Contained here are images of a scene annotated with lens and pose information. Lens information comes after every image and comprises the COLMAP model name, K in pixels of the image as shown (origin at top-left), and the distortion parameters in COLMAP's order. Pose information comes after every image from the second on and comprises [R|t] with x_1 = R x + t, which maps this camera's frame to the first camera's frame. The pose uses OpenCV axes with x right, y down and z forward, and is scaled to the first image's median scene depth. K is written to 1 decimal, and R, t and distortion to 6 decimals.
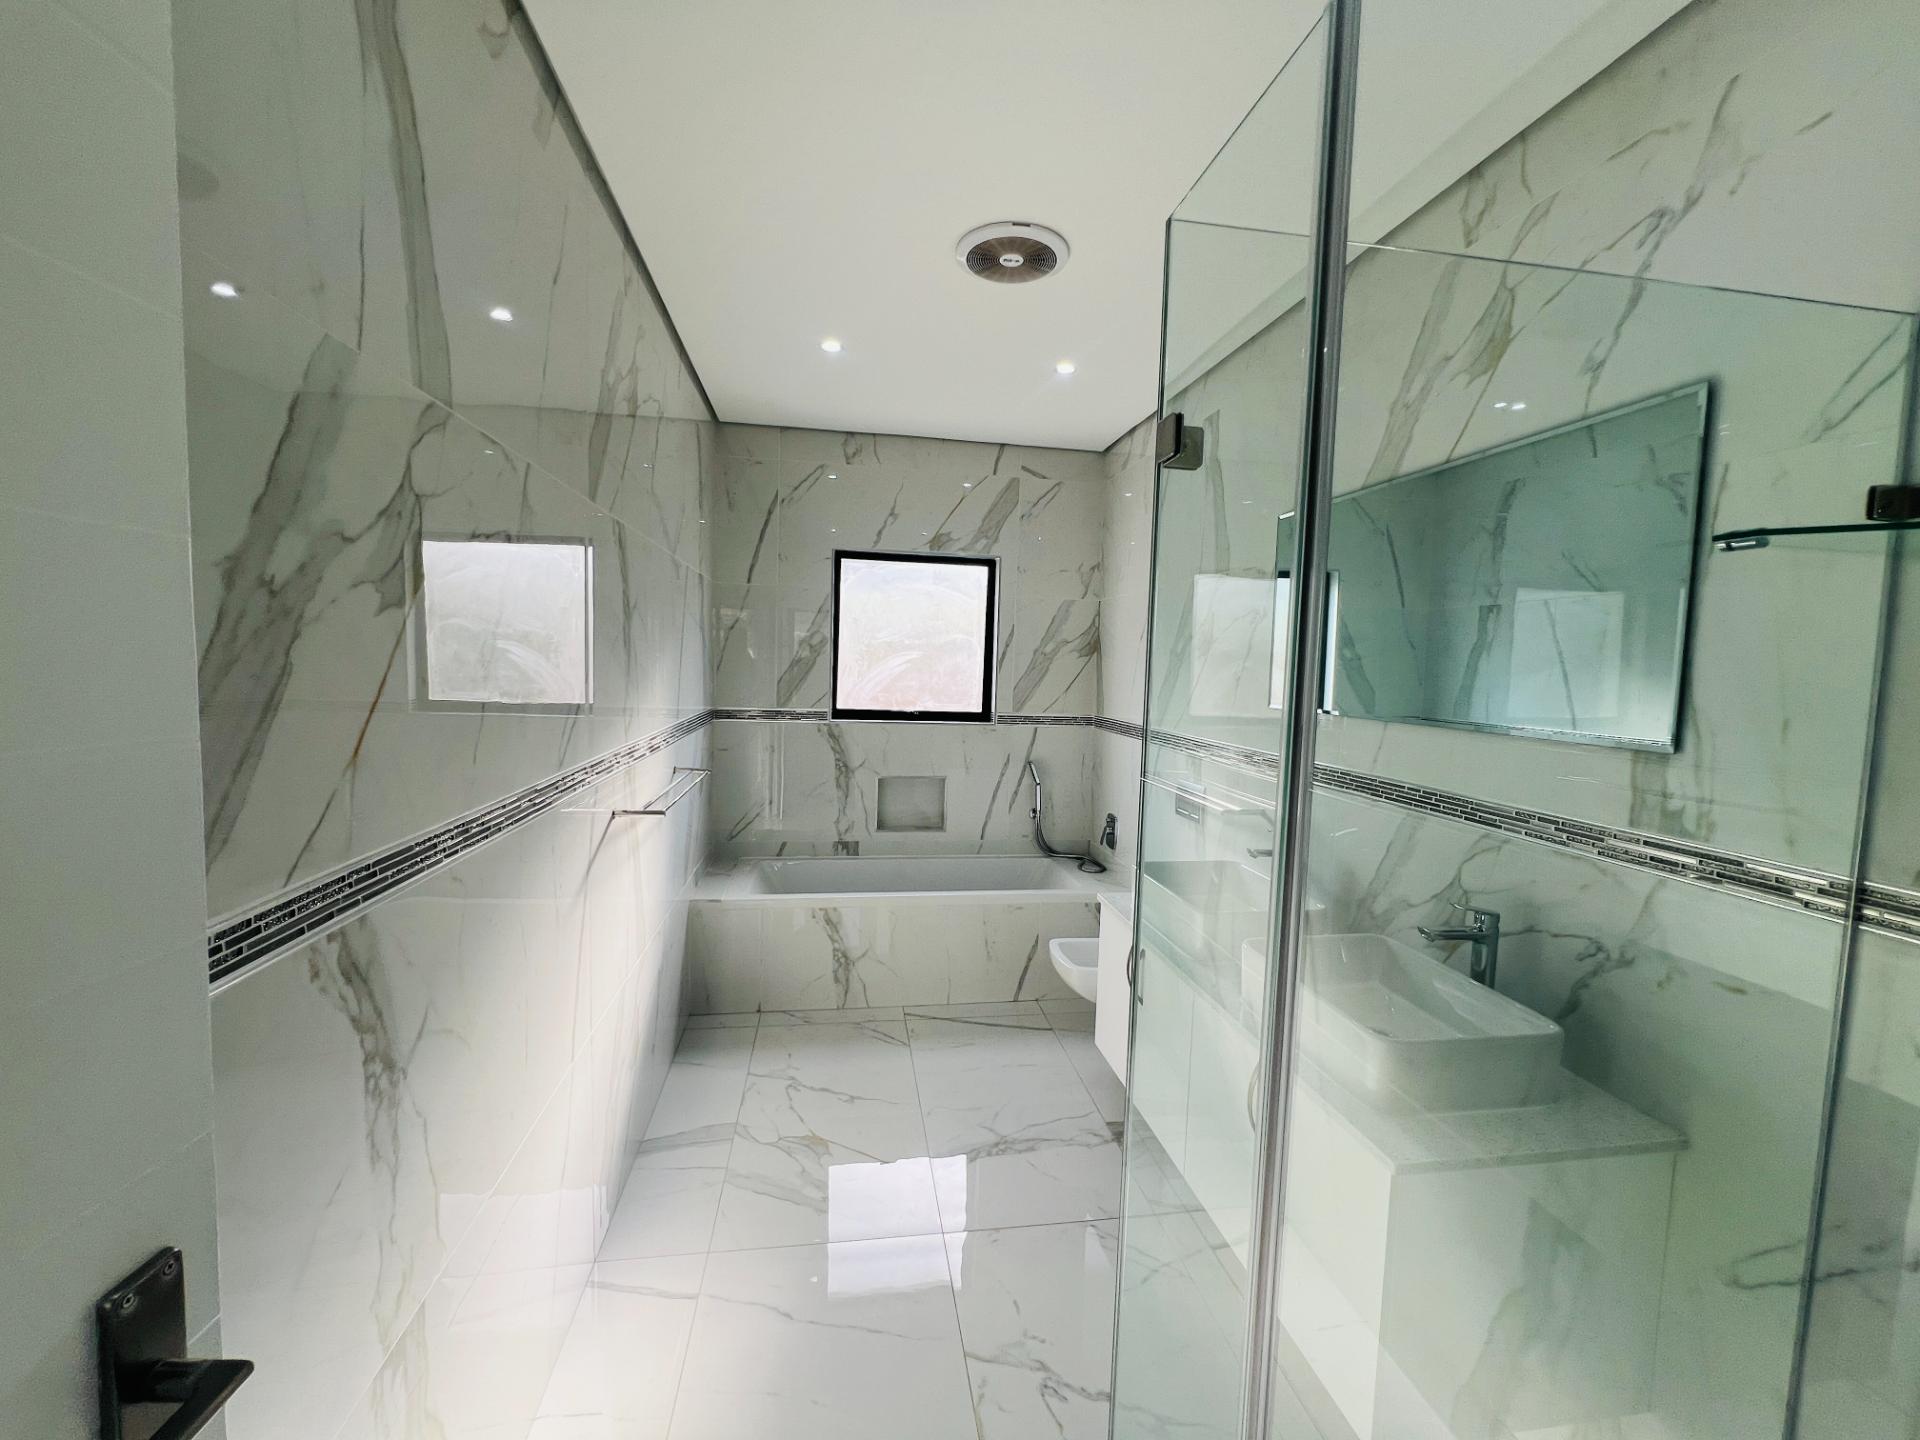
lens RADIAL K [[767.8, 0, 956.4], [0, 767.8, 716.8], [0, 0, 1]] dist [-0.003187, 0.001014]
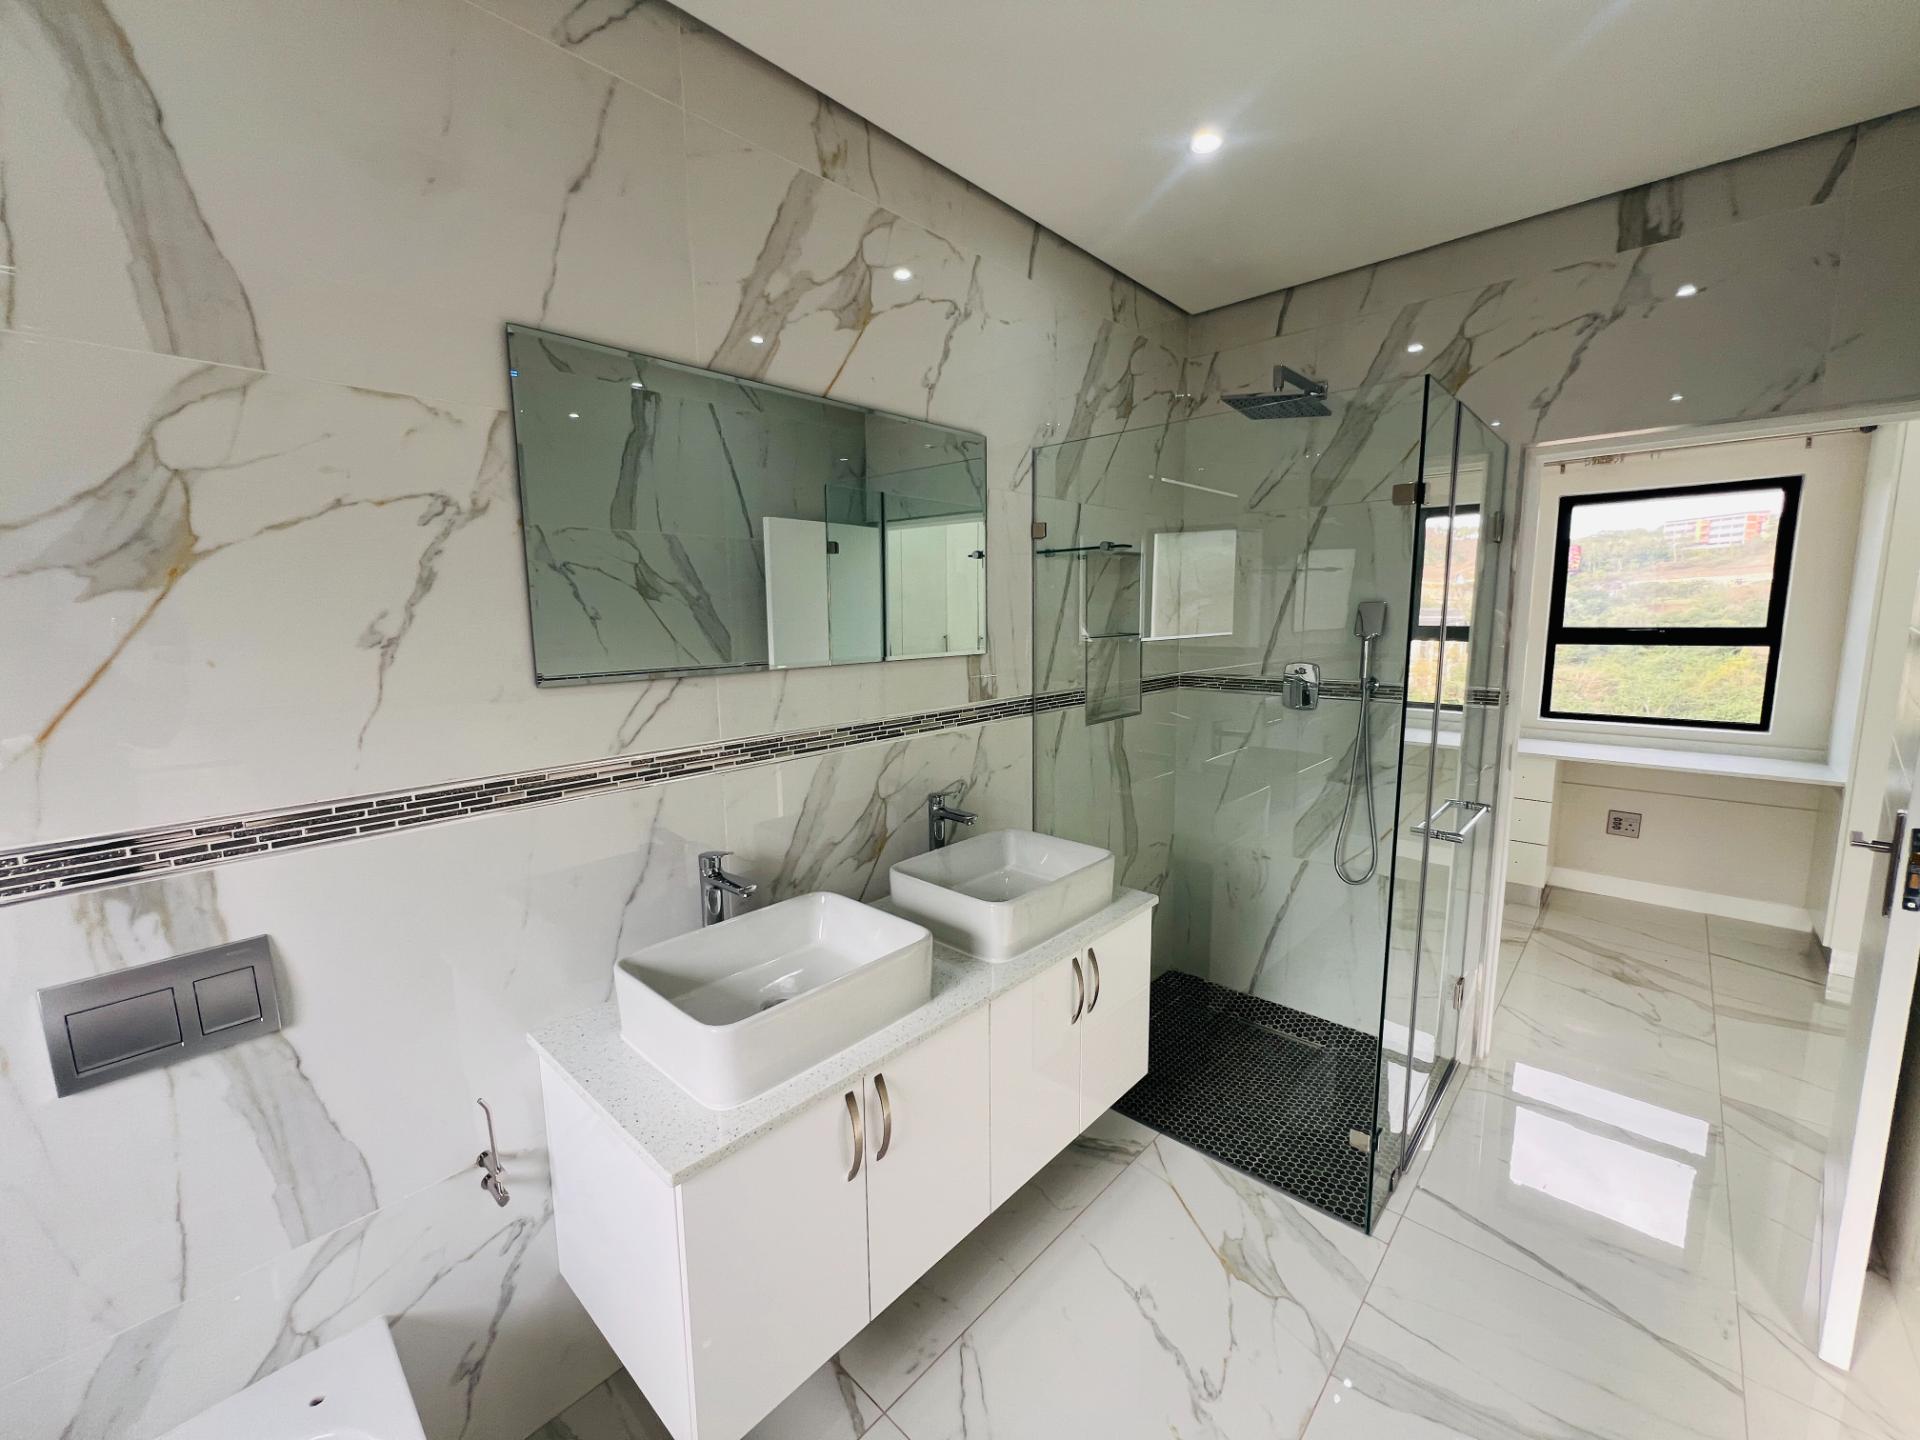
lens RADIAL K [[767.8, 0, 956.4], [0, 767.8, 716.8], [0, 0, 1]] dist [-0.003187, 0.001014]
pose [[-0.619444, -0.128216, 0.774499, -0.155526], [0.053042, 0.977482, 0.204242, -0.067700], [-0.783247, 0.167597, -0.598695, 0.842281]]
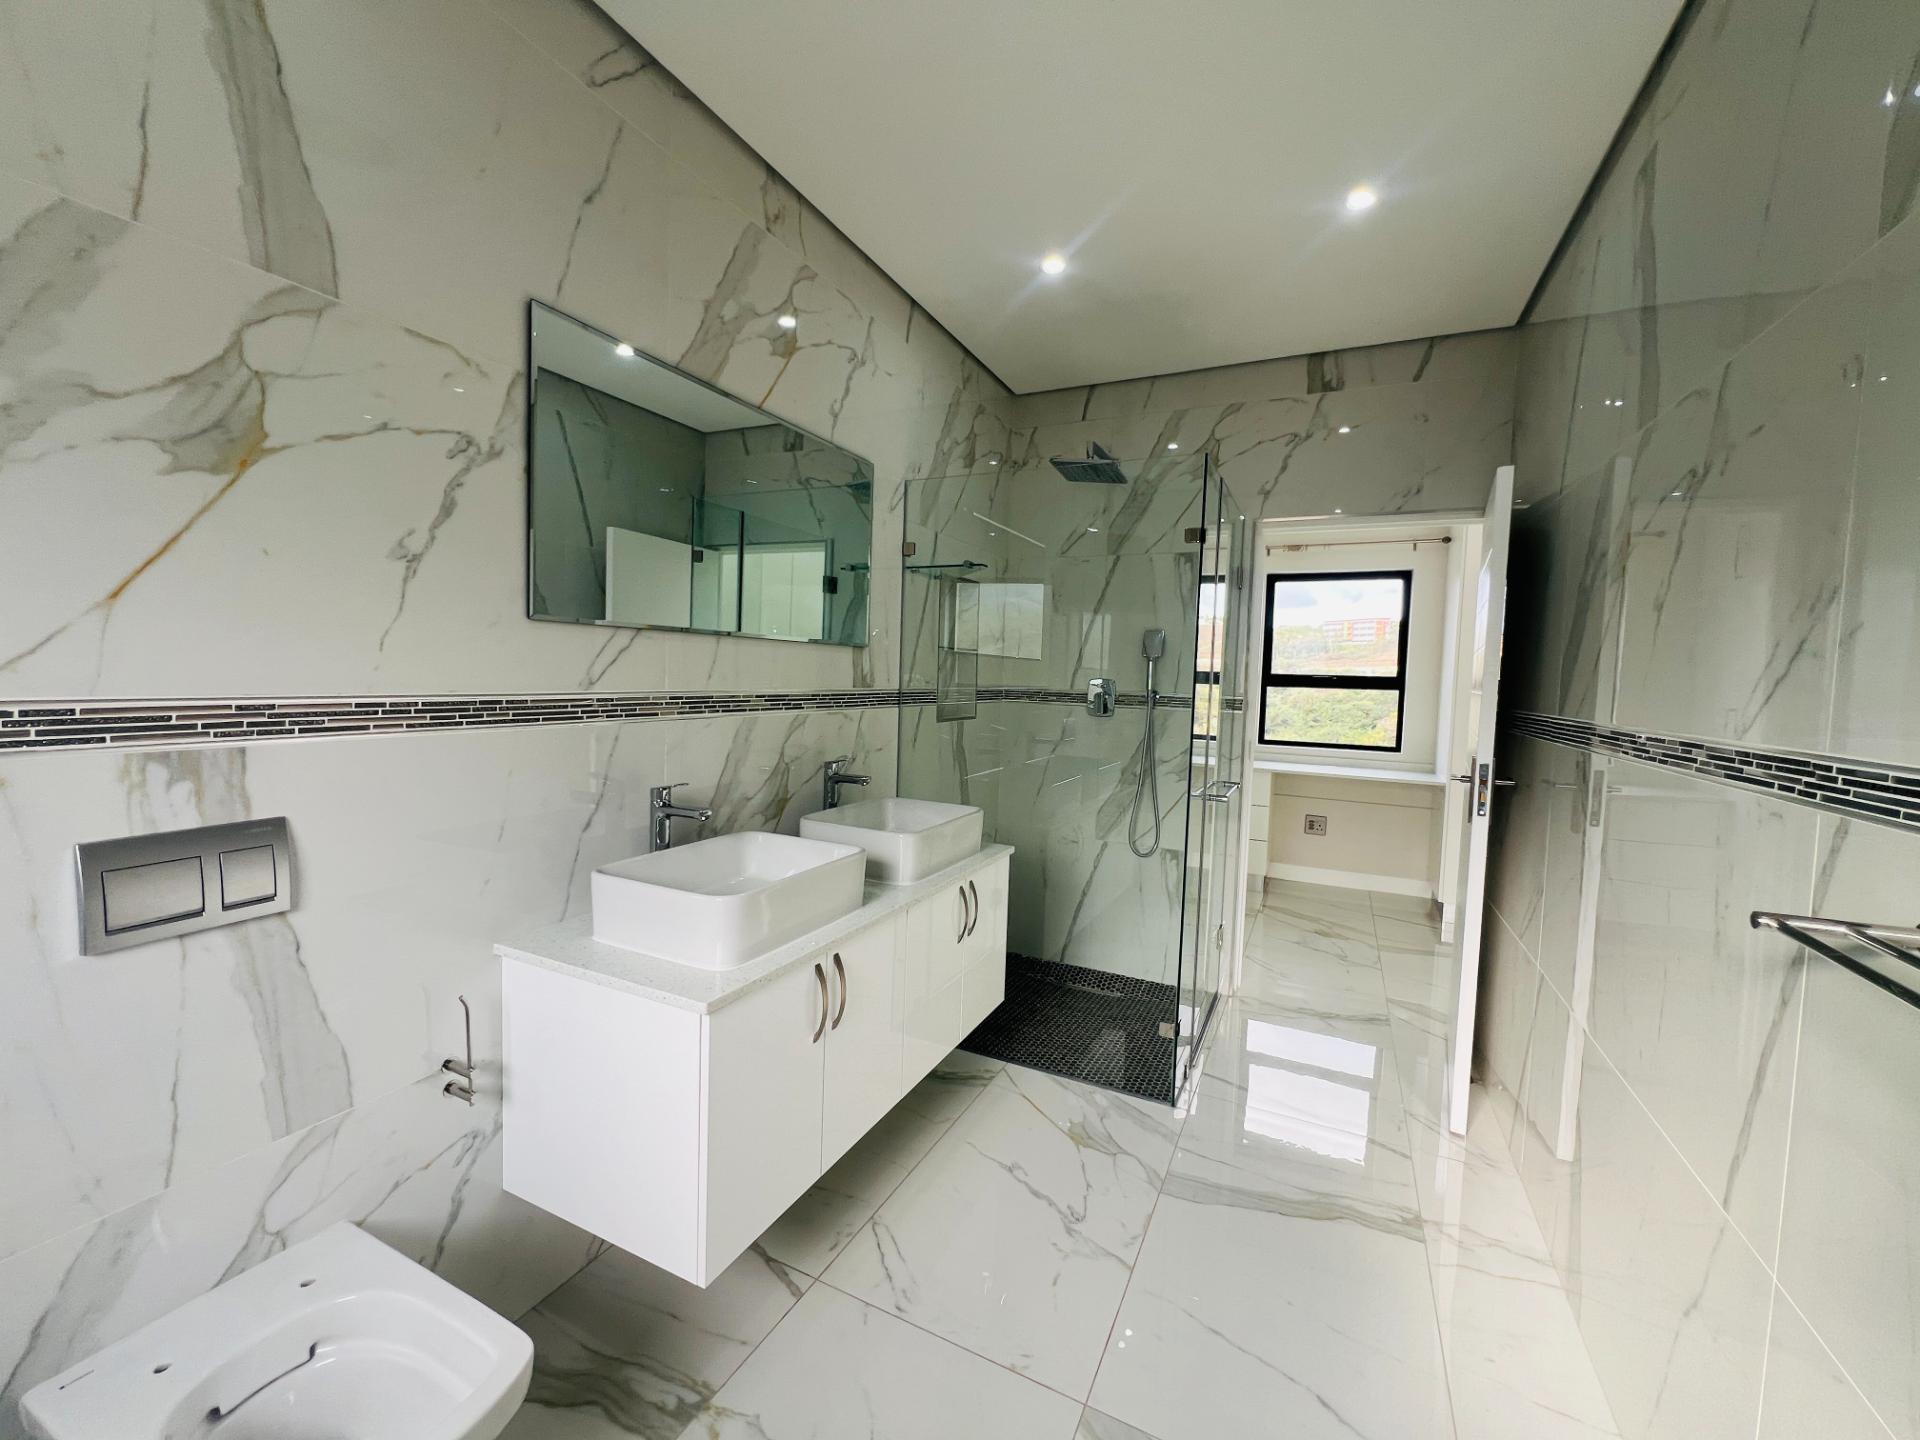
lens RADIAL K [[767.8, 0, 956.4], [0, 767.8, 716.8], [0, 0, 1]] dist [-0.003187, 0.001014]
pose [[-0.817765, -0.087413, 0.568876, -0.166386], [-0.013648, 0.991067, 0.132667, -0.016178], [-0.575390, 0.100726, -0.811653, 1.001125]]
